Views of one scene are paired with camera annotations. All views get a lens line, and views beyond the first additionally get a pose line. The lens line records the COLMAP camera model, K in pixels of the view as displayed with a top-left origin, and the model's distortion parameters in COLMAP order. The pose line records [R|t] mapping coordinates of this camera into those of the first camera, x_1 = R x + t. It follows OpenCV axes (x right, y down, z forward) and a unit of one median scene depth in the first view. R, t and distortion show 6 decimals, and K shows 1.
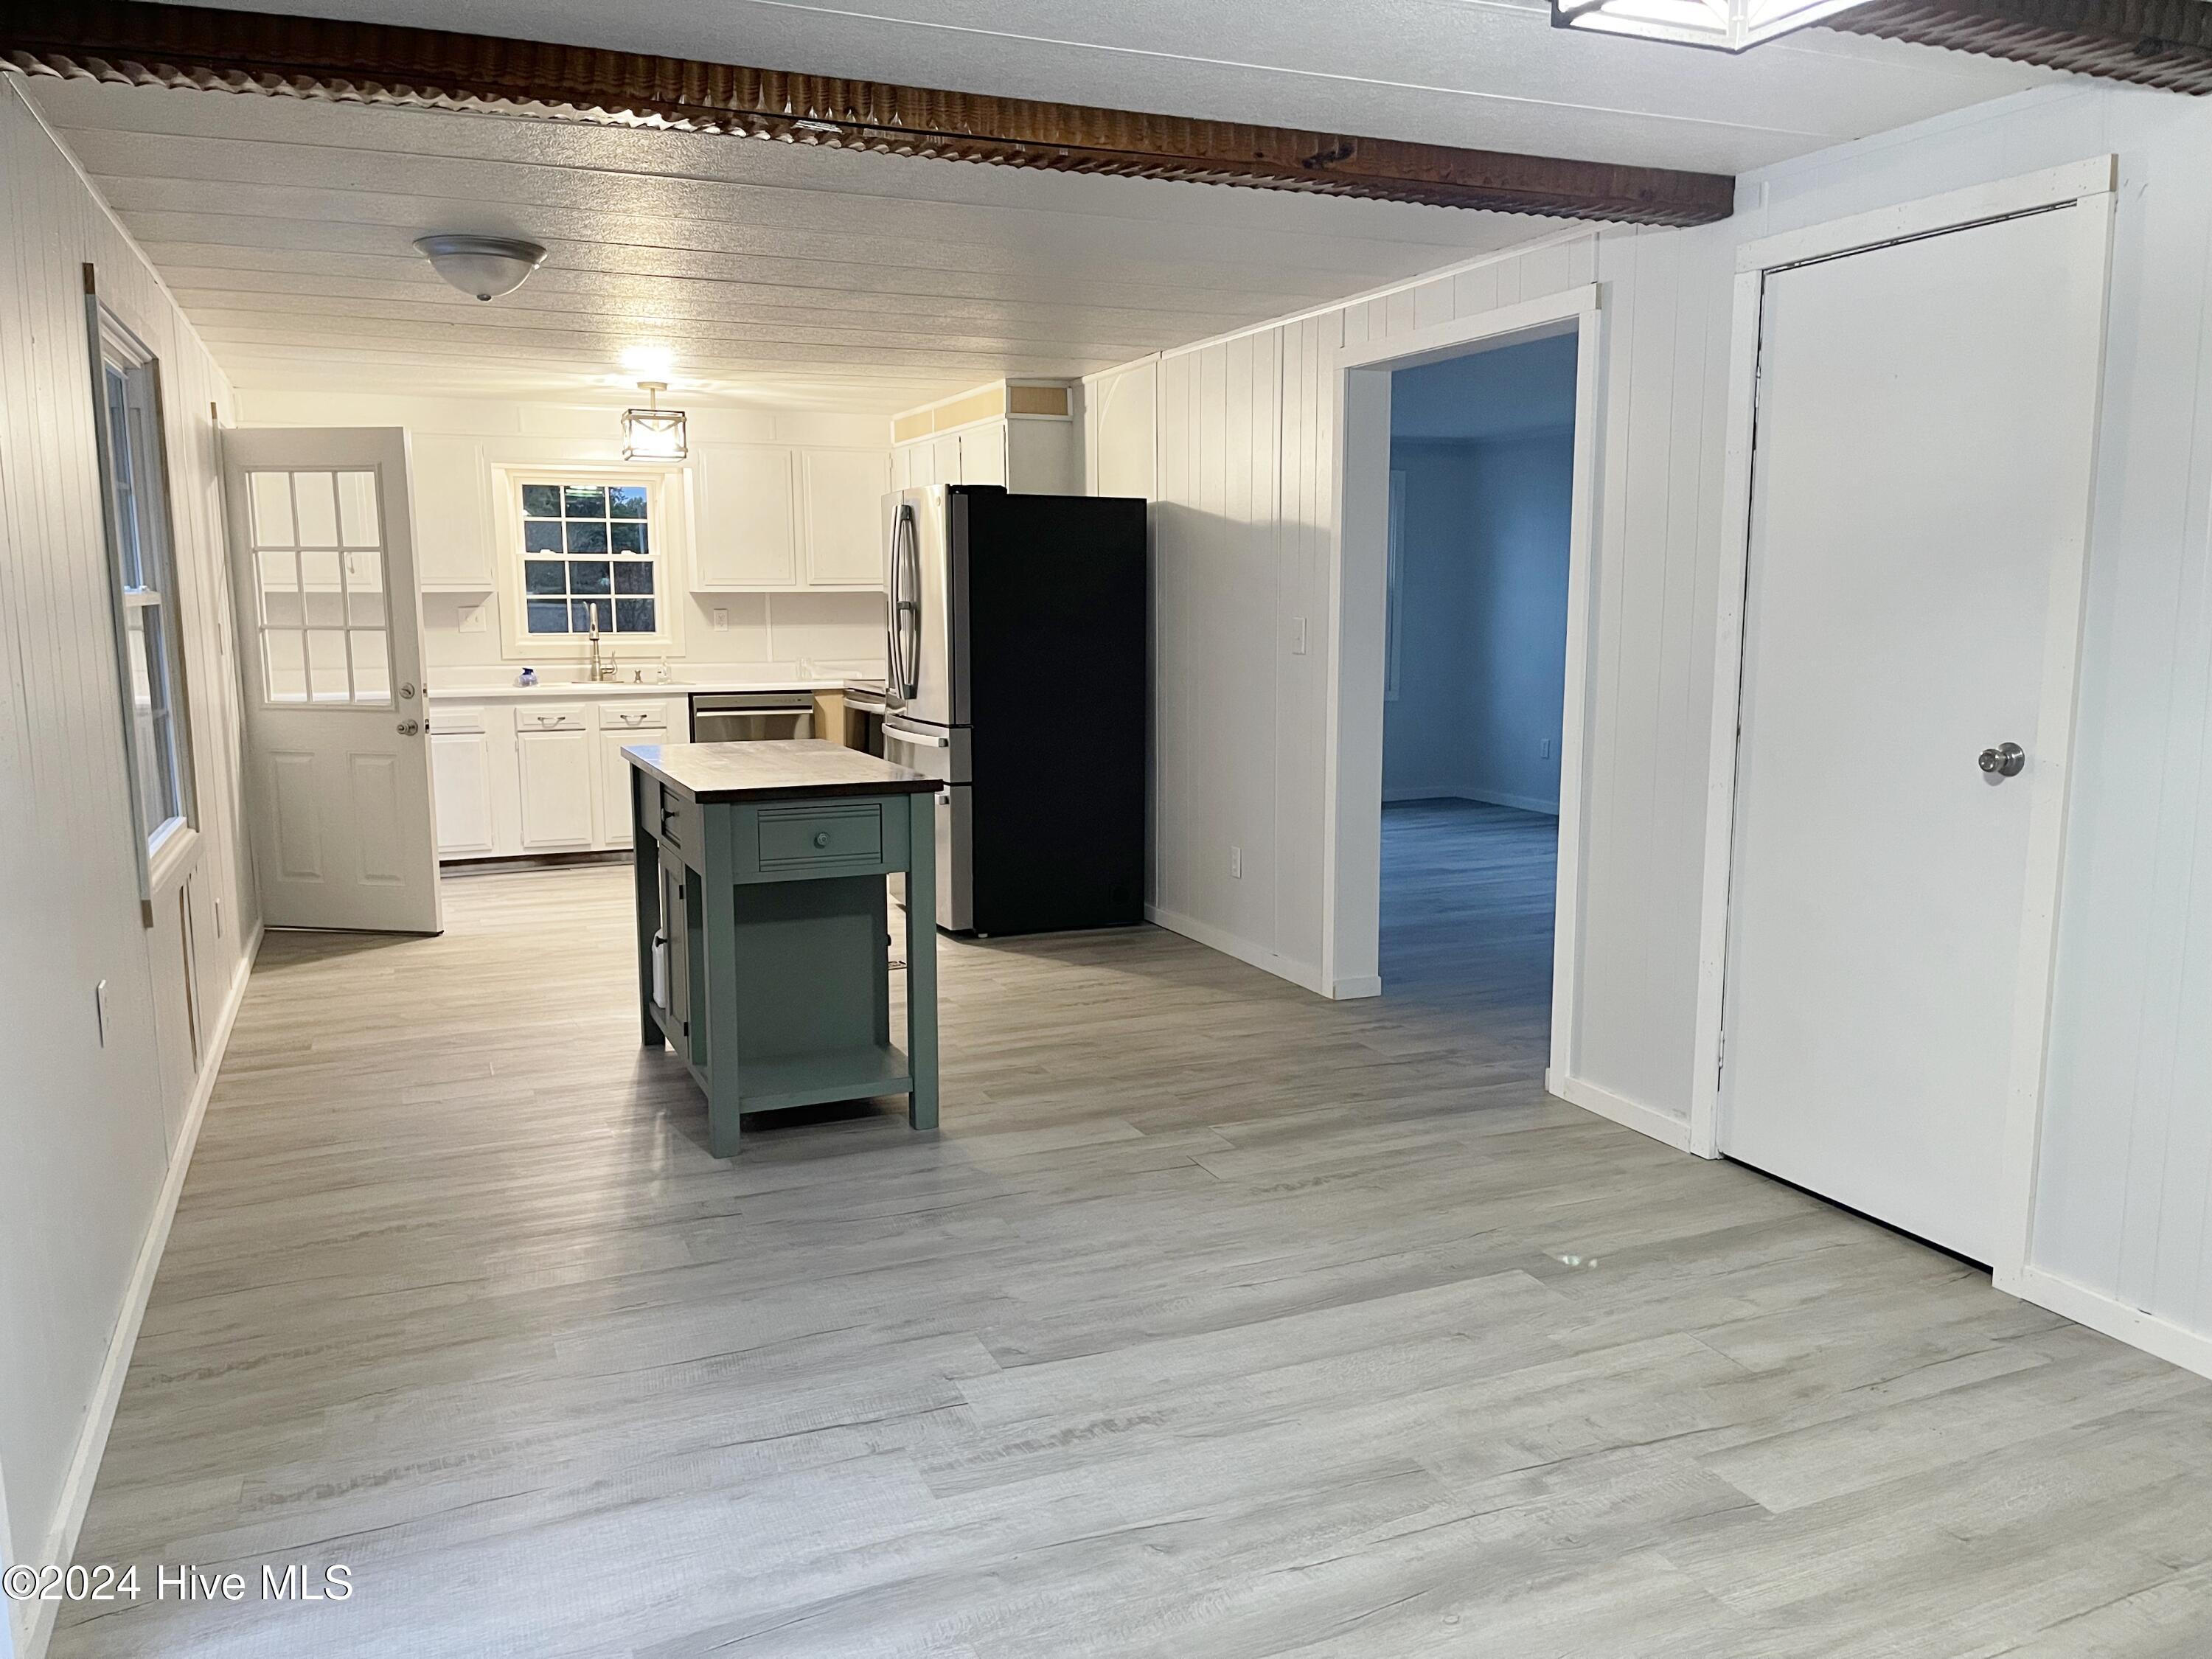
lens RADIAL K [[1669.0, 0, 1106.0], [0, 1669.0, 829.5], [0, 0, 1]] dist [0.072632, -0.084562]
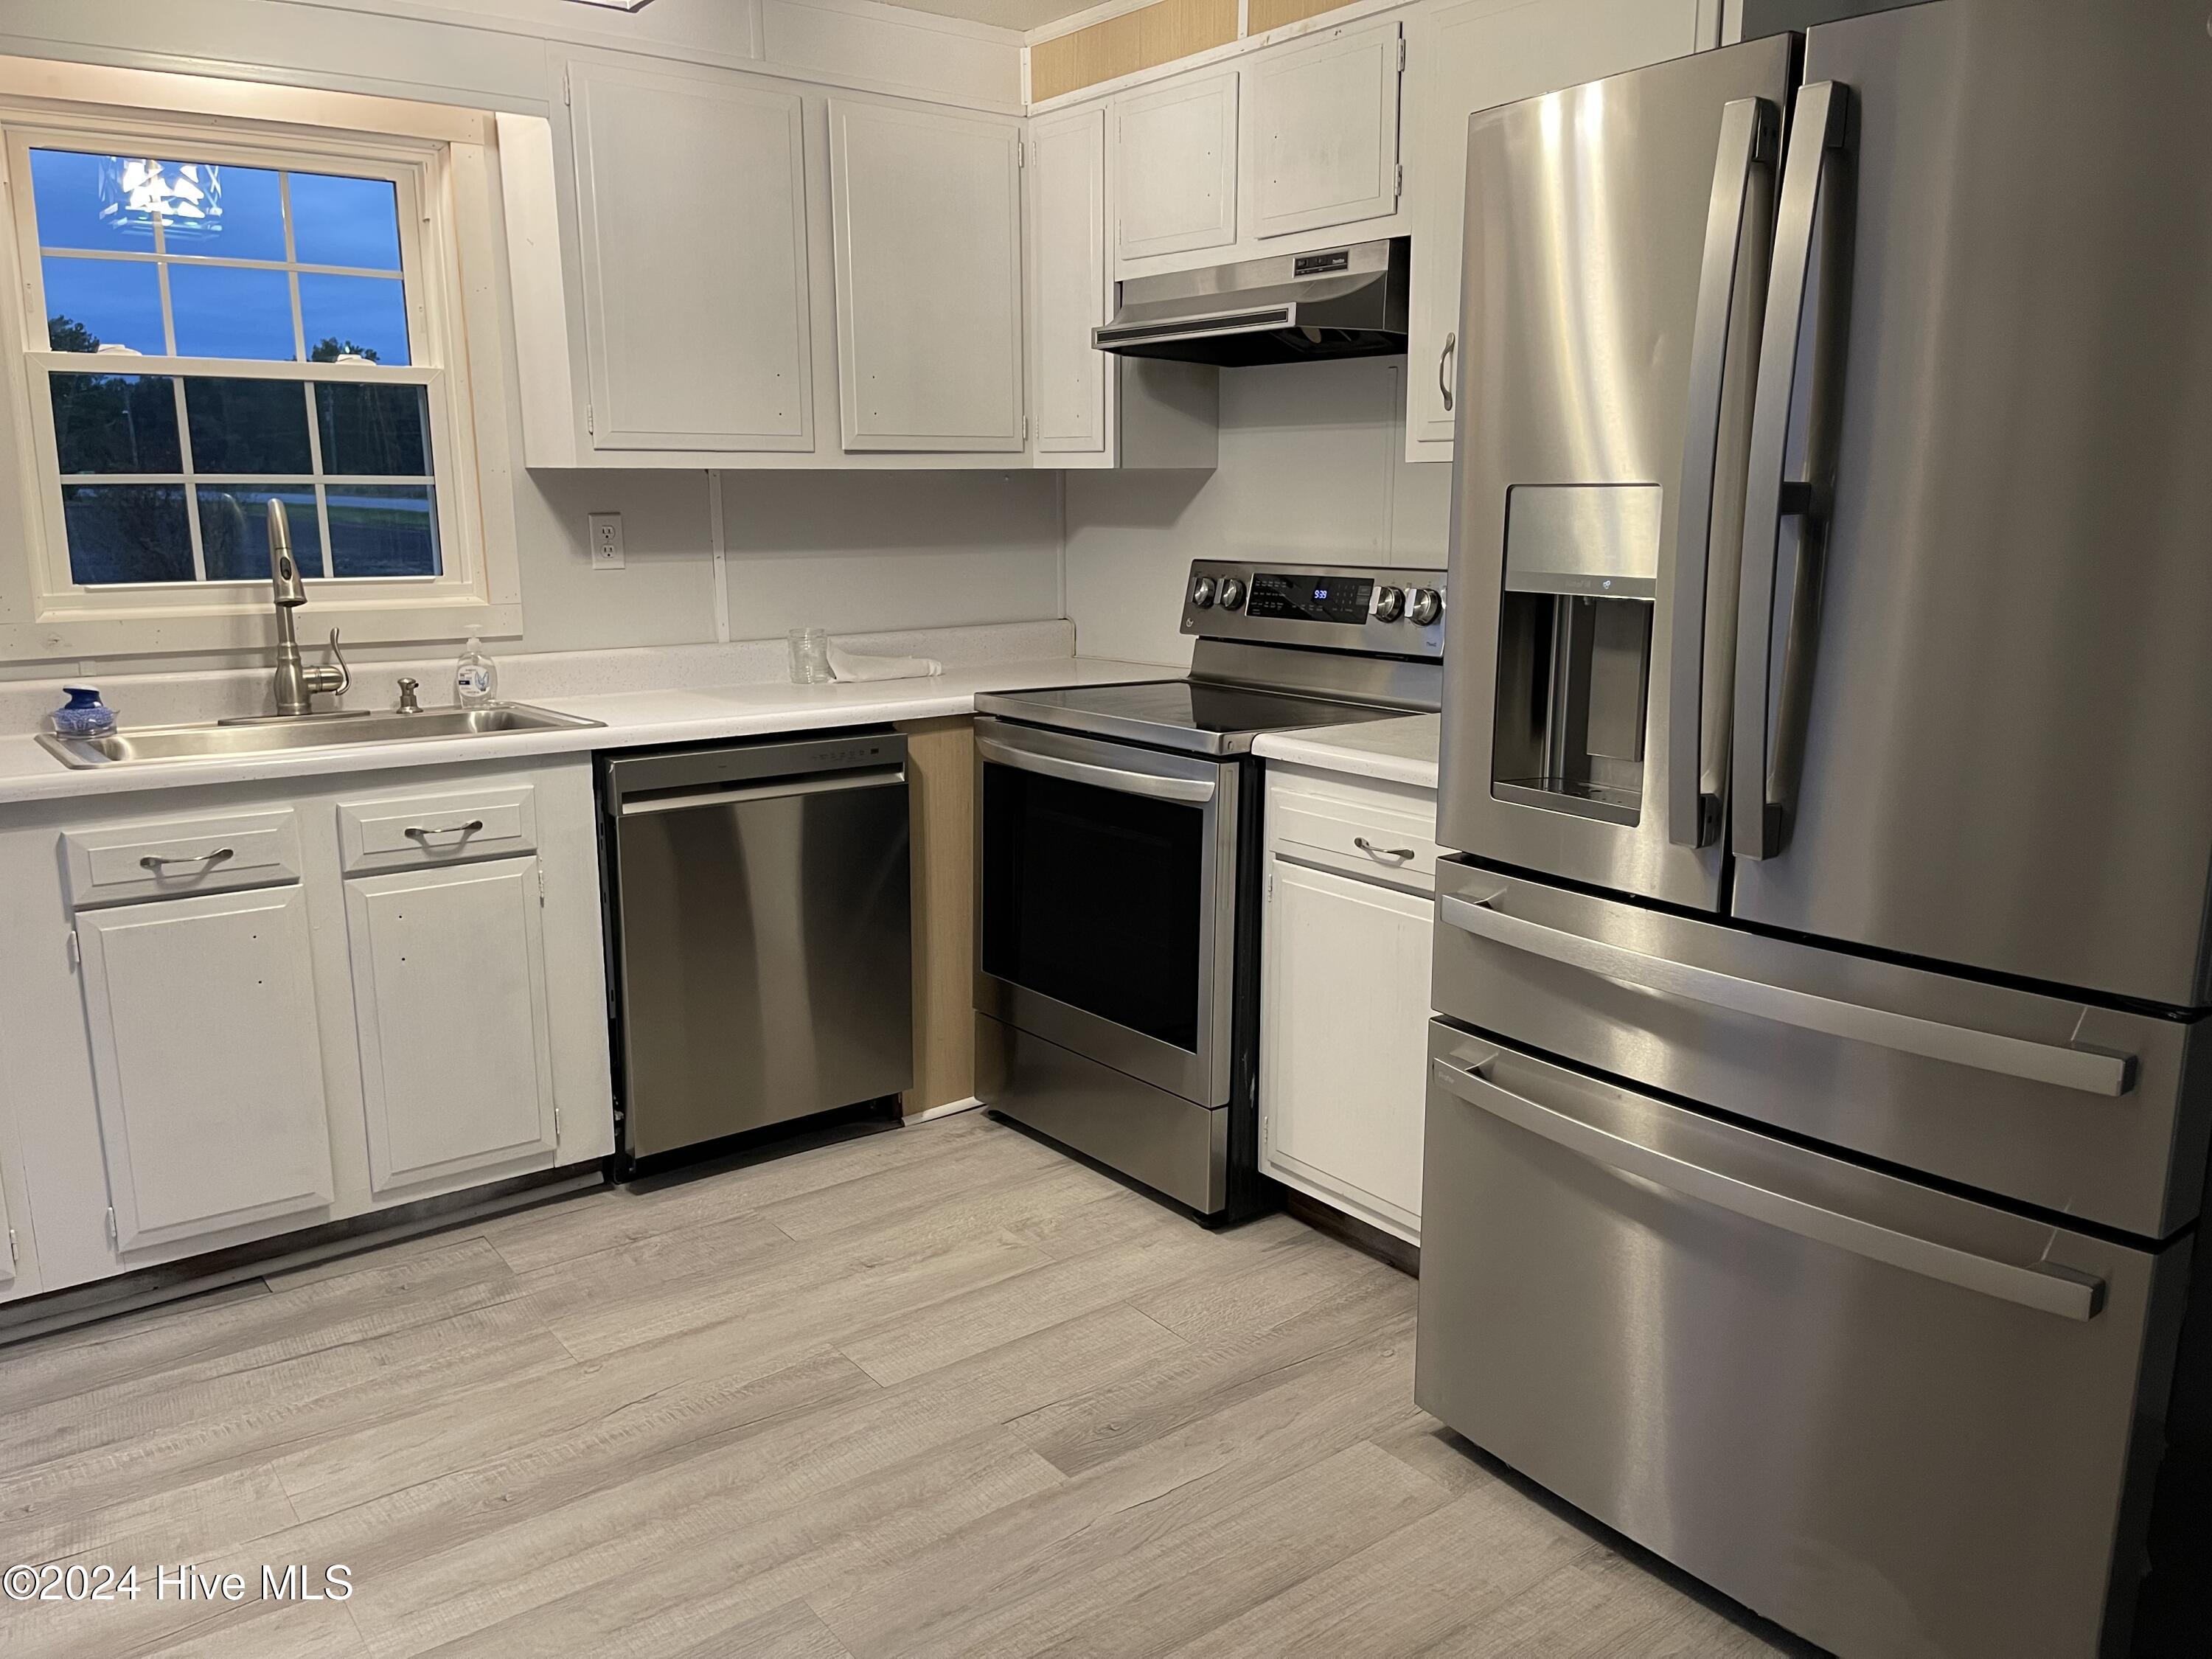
lens RADIAL K [[1669.0, 0, 1106.0], [0, 1669.0, 829.5], [0, 0, 1]] dist [0.072632, -0.084562]
pose [[0.970704, -0.047939, 0.235448, -0.219855], [0.034423, 0.997533, 0.061185, -0.079900], [-0.237801, -0.051287, 0.969959, 0.603759]]
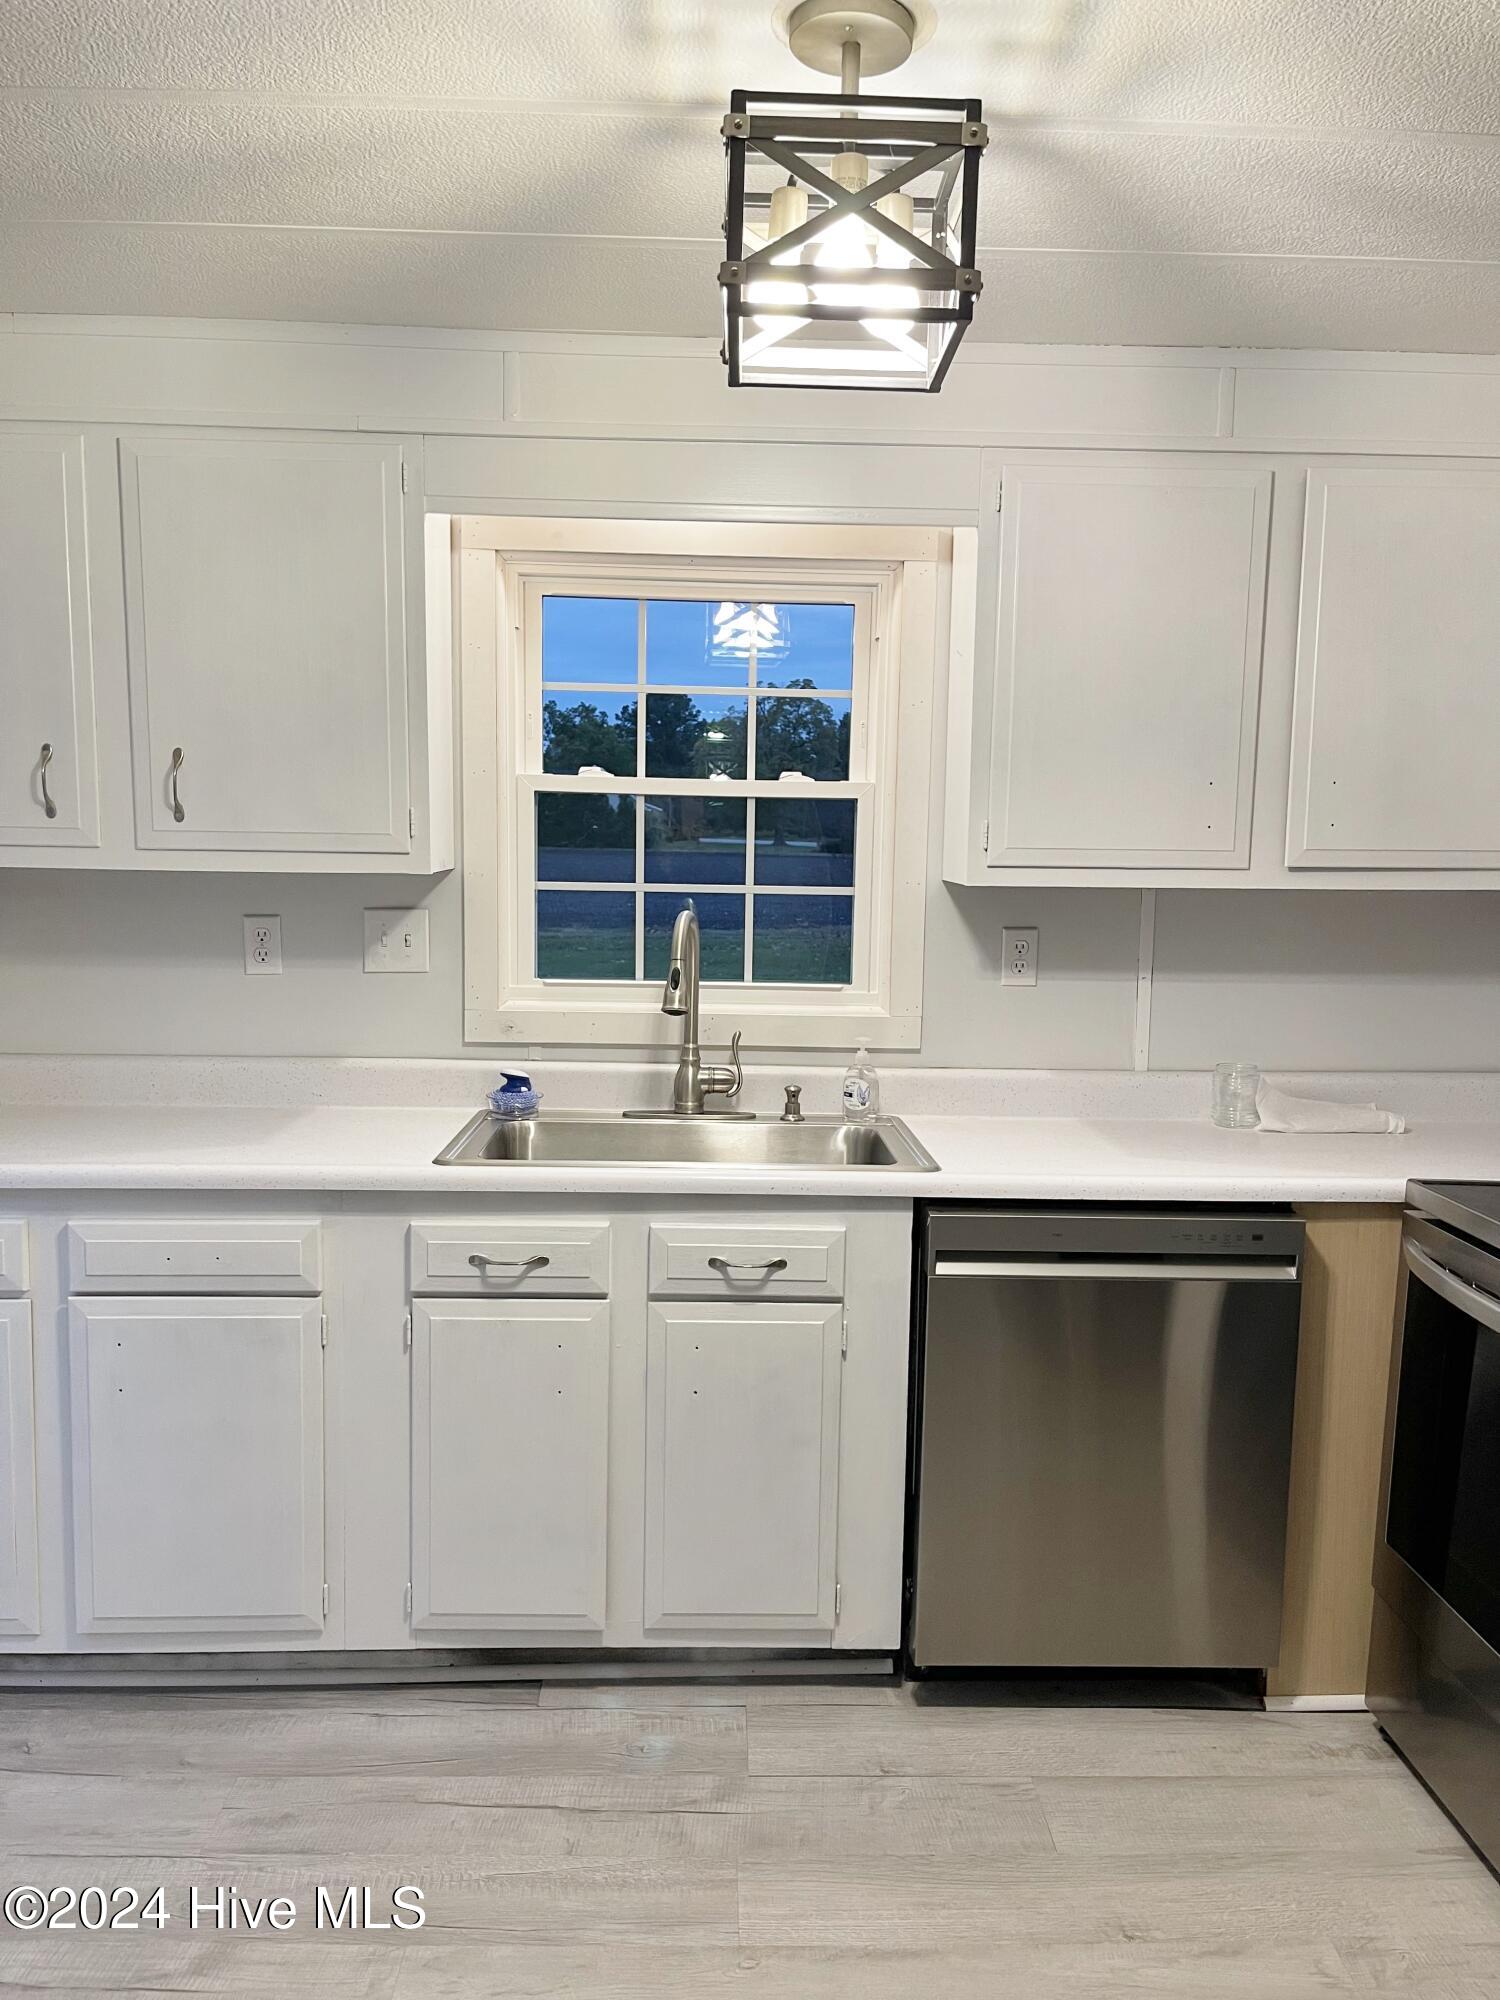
lens RADIAL K [[1509.0, 0, 750.0], [0, 1509.0, 1000.0], [0, 0, 1]] dist [0.072632, -0.084562]
pose [[0.931246, 0.057917, -0.359758, -0.169806], [-0.072903, 0.996940, -0.028216, -0.104961], [0.357023, 0.052503, 0.932619, 0.688552]]
